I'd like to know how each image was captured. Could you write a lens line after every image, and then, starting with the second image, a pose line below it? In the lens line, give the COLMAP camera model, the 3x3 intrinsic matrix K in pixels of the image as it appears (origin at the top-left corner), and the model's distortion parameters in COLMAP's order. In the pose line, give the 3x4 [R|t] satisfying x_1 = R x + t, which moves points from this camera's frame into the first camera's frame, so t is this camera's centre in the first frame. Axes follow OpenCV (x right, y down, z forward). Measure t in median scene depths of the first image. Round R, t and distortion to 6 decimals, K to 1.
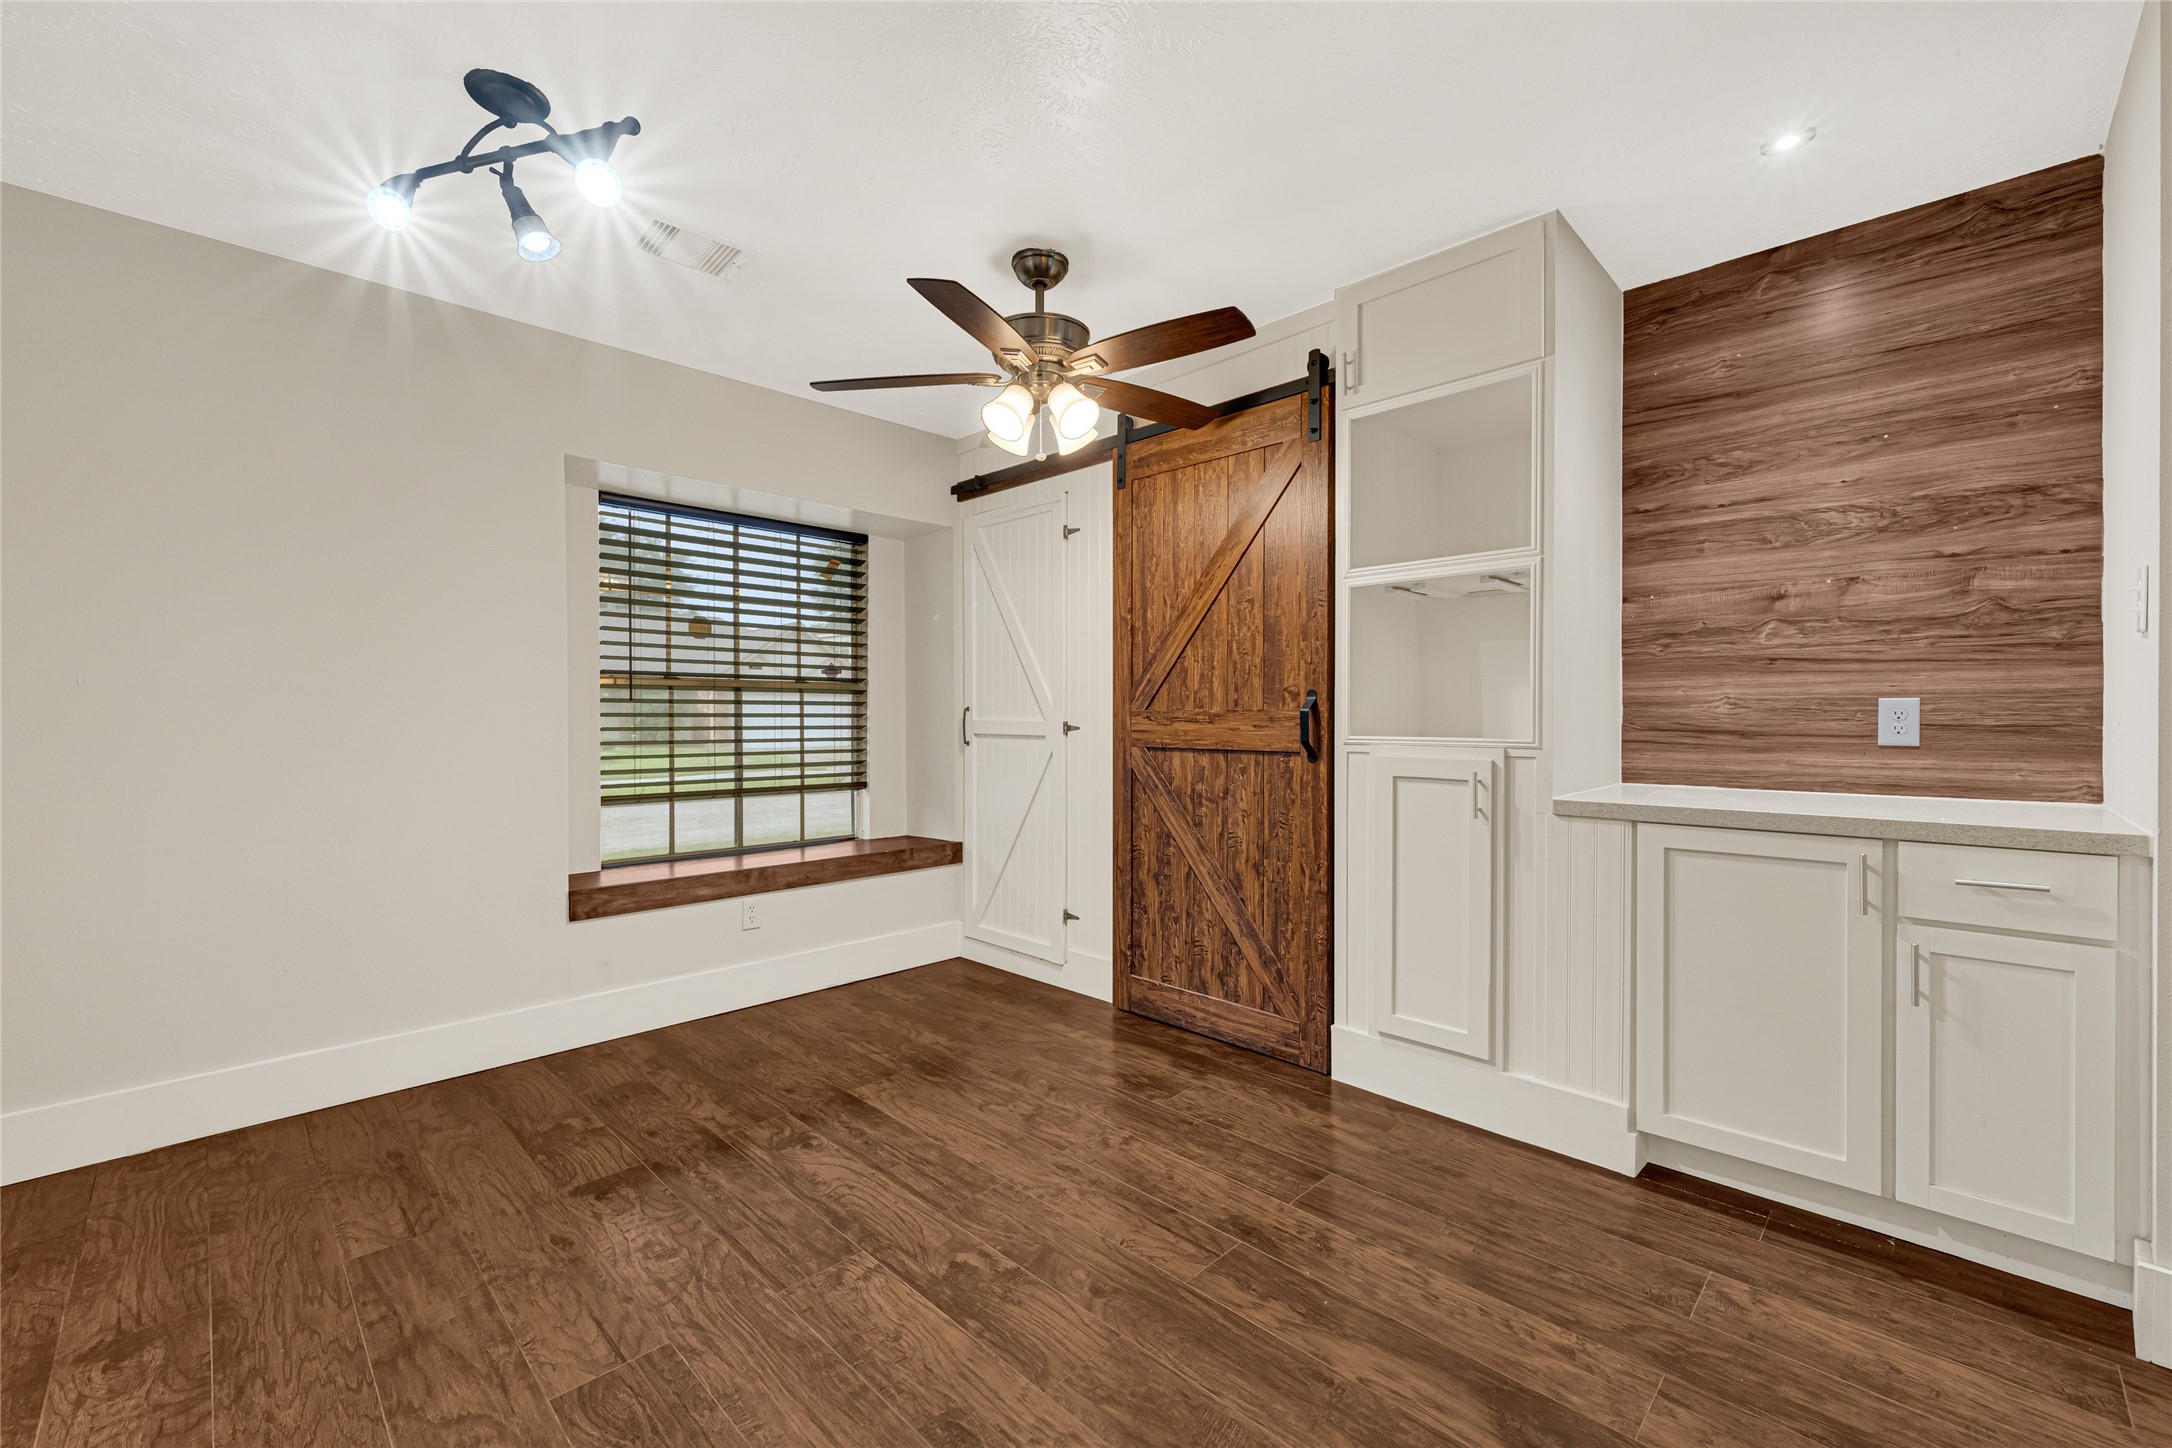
lens RADIAL K [[883.6, 0, 1108.0], [0, 883.6, 718.5], [0, 0, 1]] dist [0.002410, 0.000008]
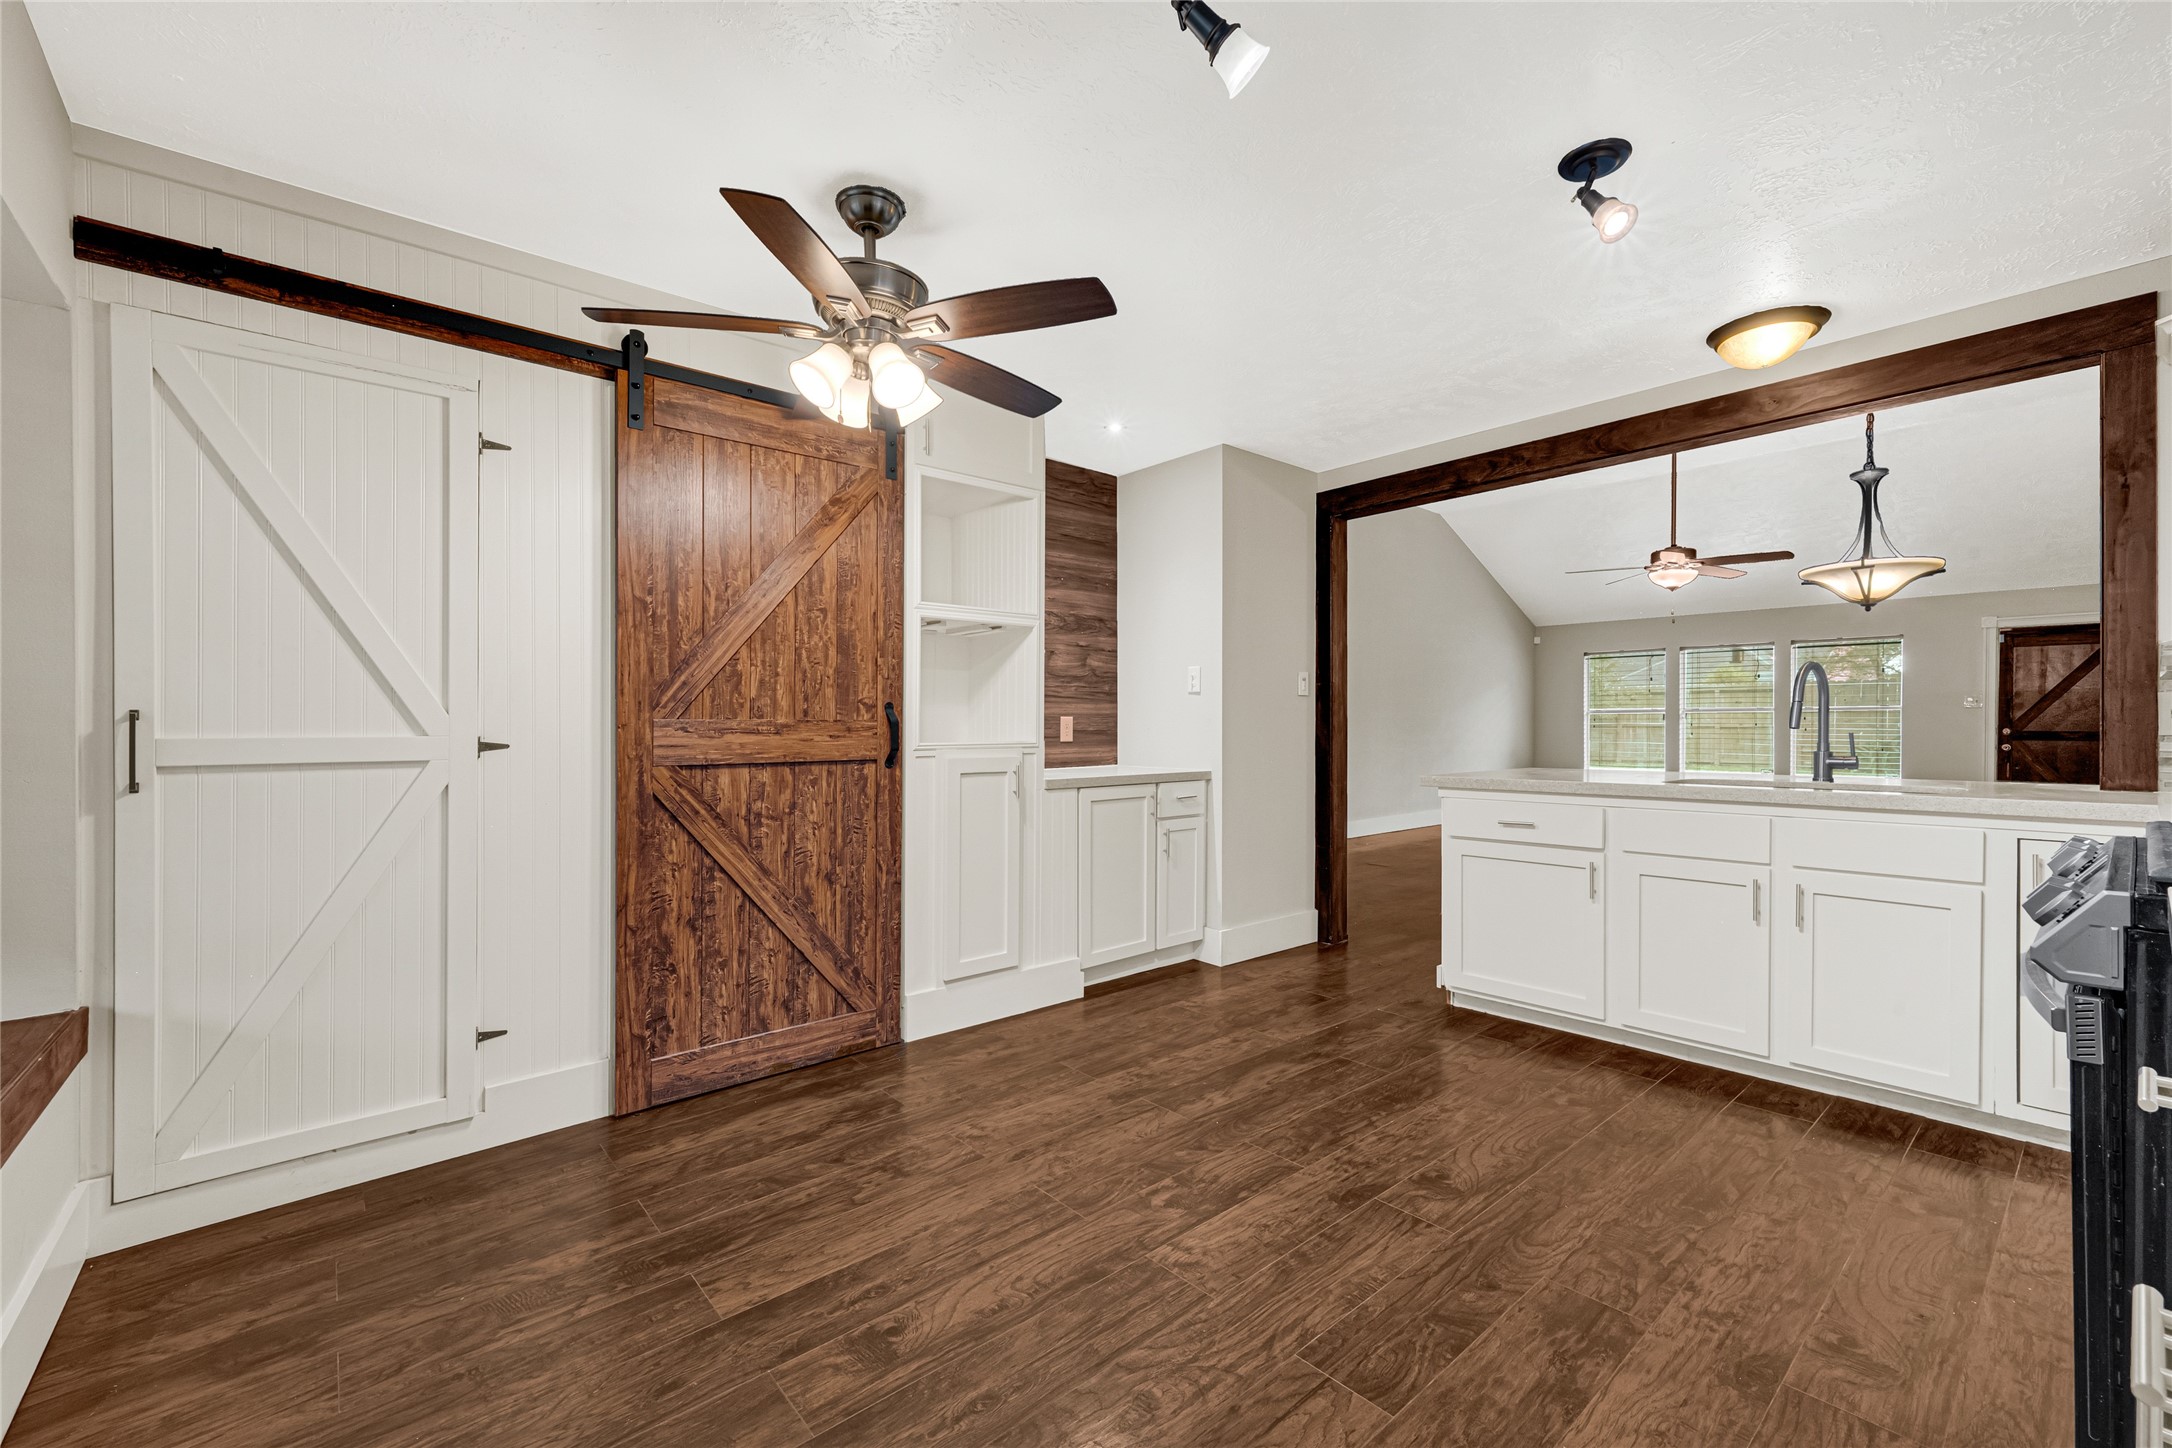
lens RADIAL K [[883.6, 0, 1087.2], [0, 883.6, 742.8], [0, 0, 1]] dist [0.002410, 0.000008]
pose [[0.096794, -0.015222, 0.995188, -1.006808], [0.012267, 0.999825, 0.014100, 0.006618], [-0.995229, 0.010843, 0.096964, 0.764965]]
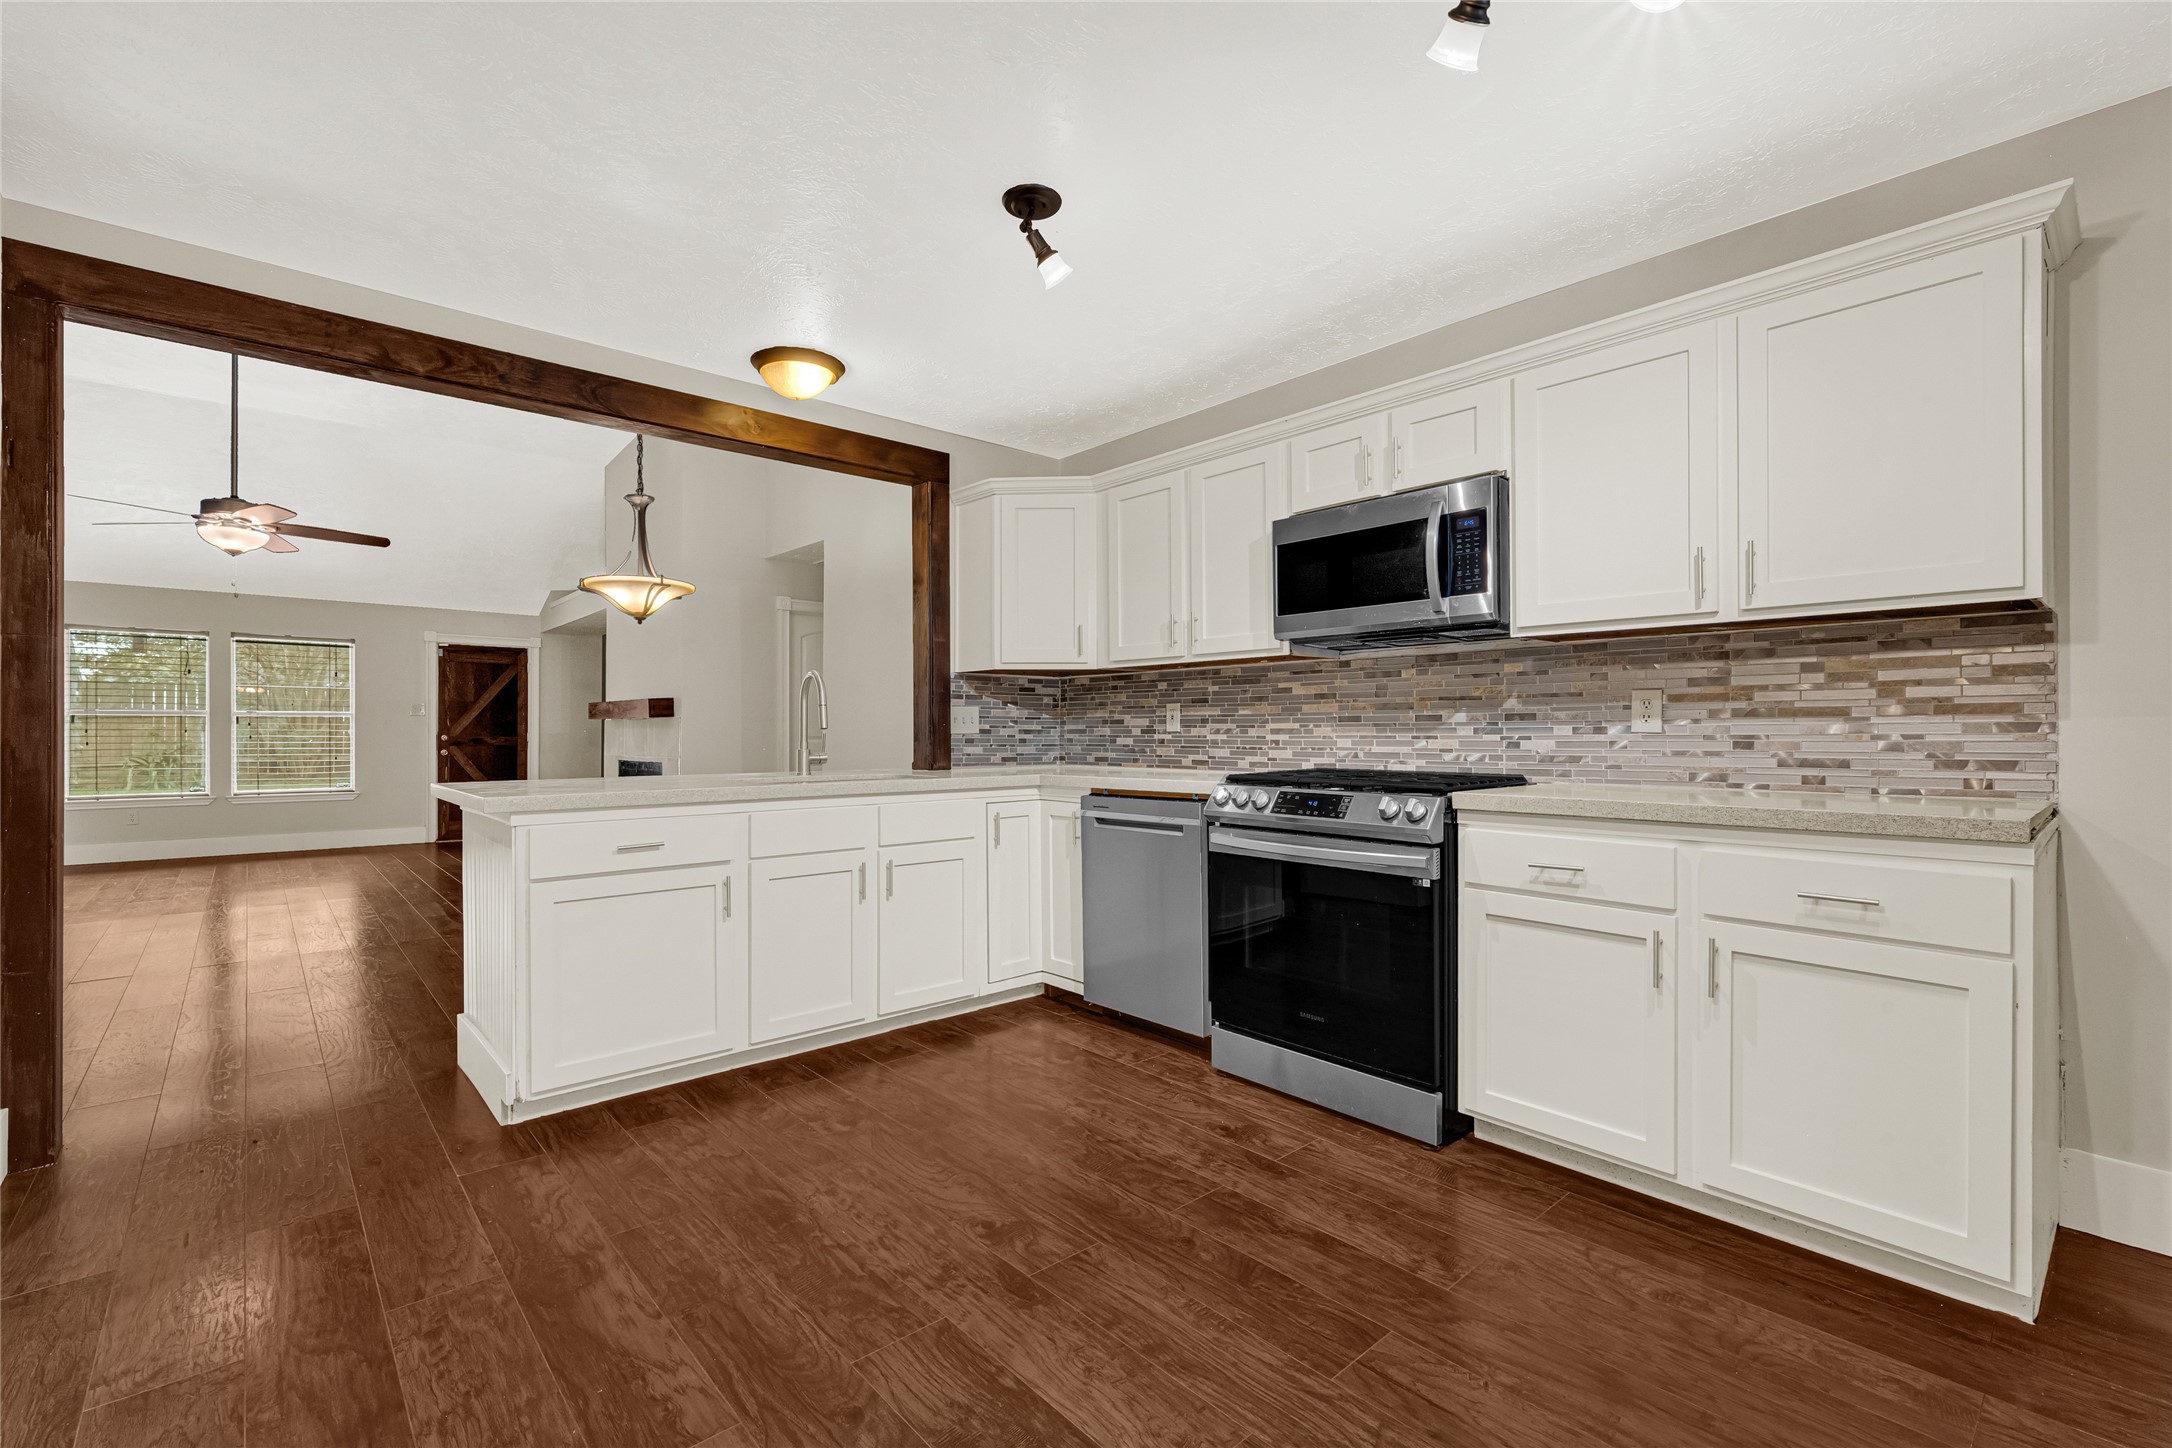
lens RADIAL K [[949.4, 0, 1080.6], [0, 949.4, 729.1], [0, 0, 1]] dist [0.004315, 0.000143]
pose [[-0.996088, 0.004685, 0.088246, -0.220536], [0.005155, 0.999974, 0.005108, 0.010844], [-0.088219, 0.005543, -0.996086, 1.366791]]
